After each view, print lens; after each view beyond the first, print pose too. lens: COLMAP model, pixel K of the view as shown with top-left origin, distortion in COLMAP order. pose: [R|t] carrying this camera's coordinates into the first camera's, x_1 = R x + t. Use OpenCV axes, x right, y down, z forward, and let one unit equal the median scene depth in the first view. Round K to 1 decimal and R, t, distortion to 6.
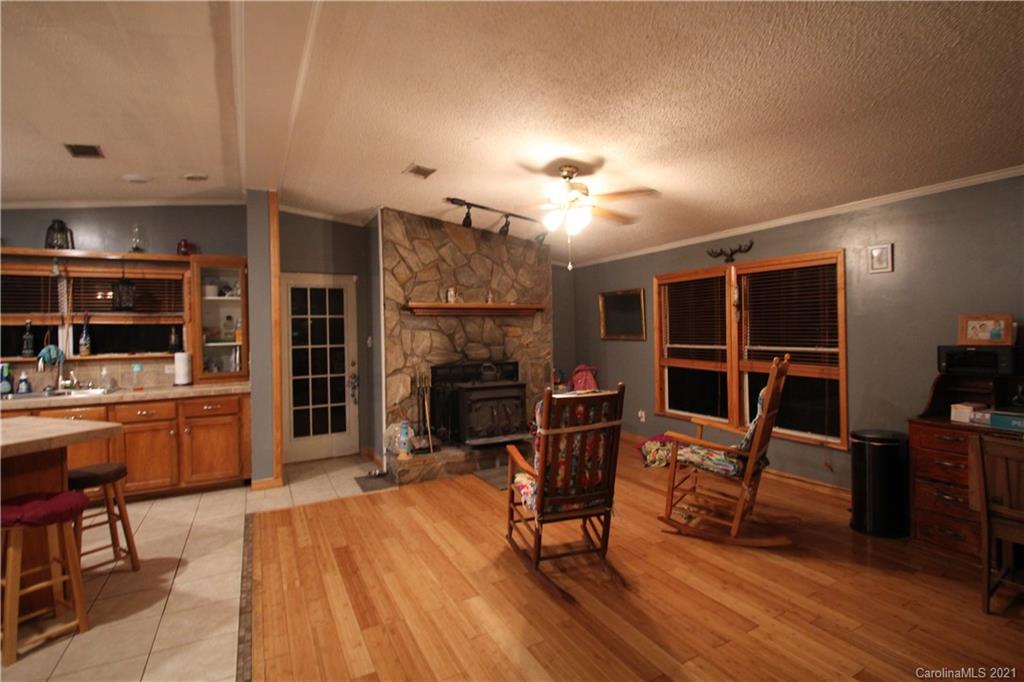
lens RADIAL K [[478.8, 0, 522.9], [0, 478.8, 329.1], [0, 0, 1]] dist [0.001368, -0.006076]
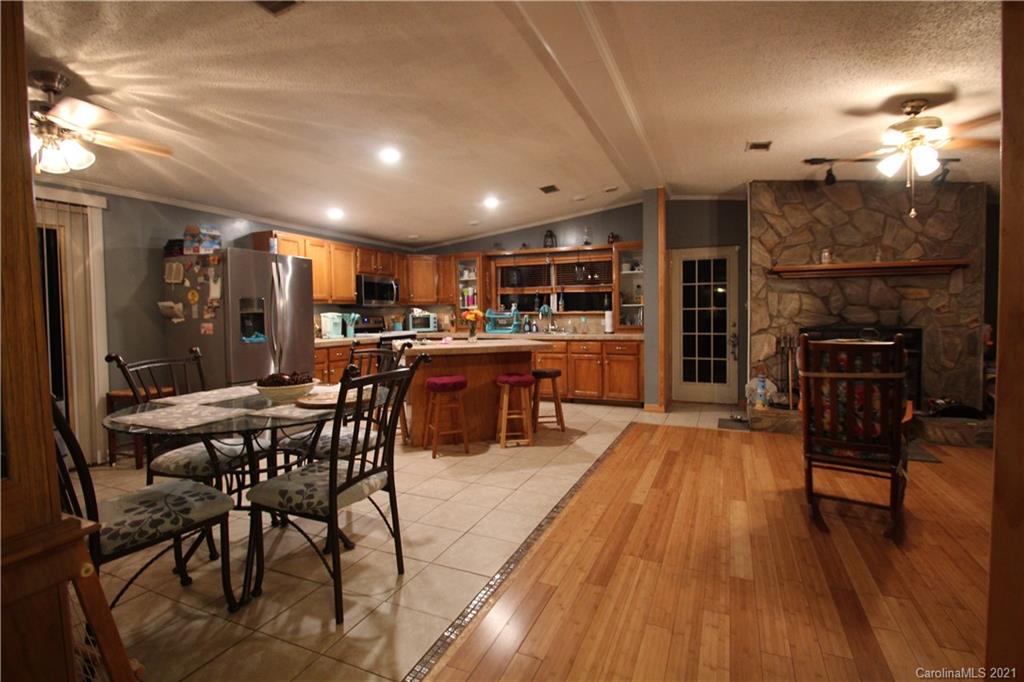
lens RADIAL K [[478.8, 0, 516.9], [0, 478.8, 330.3], [0, 0, 1]] dist [0.001368, -0.006076]
pose [[0.600533, 0.041414, -0.798527, 0.299310], [0.001452, 0.998600, 0.052883, 0.031138], [0.799598, -0.032918, 0.599632, -0.107782]]
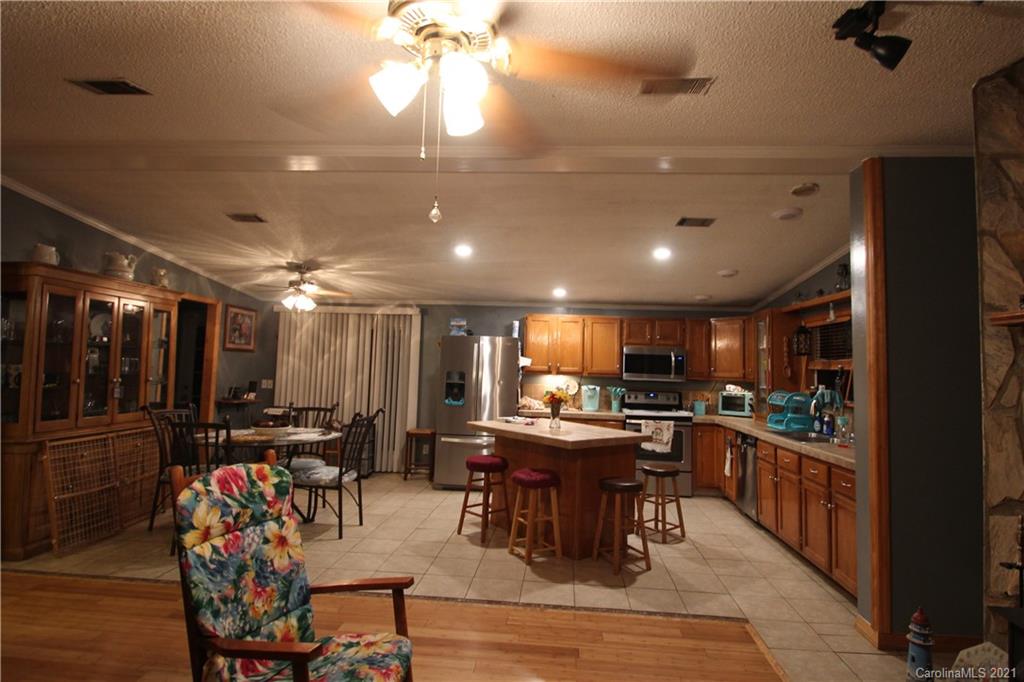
lens RADIAL K [[541.9, 0, 509.5], [0, 541.9, 333.8], [0, 0, 1]] dist [0.002843, -0.000439]
pose [[-0.562124, -0.050056, -0.825537, 0.321470], [-0.015595, 0.998631, -0.049932, -0.016233], [0.826906, -0.015194, -0.562135, 1.012305]]
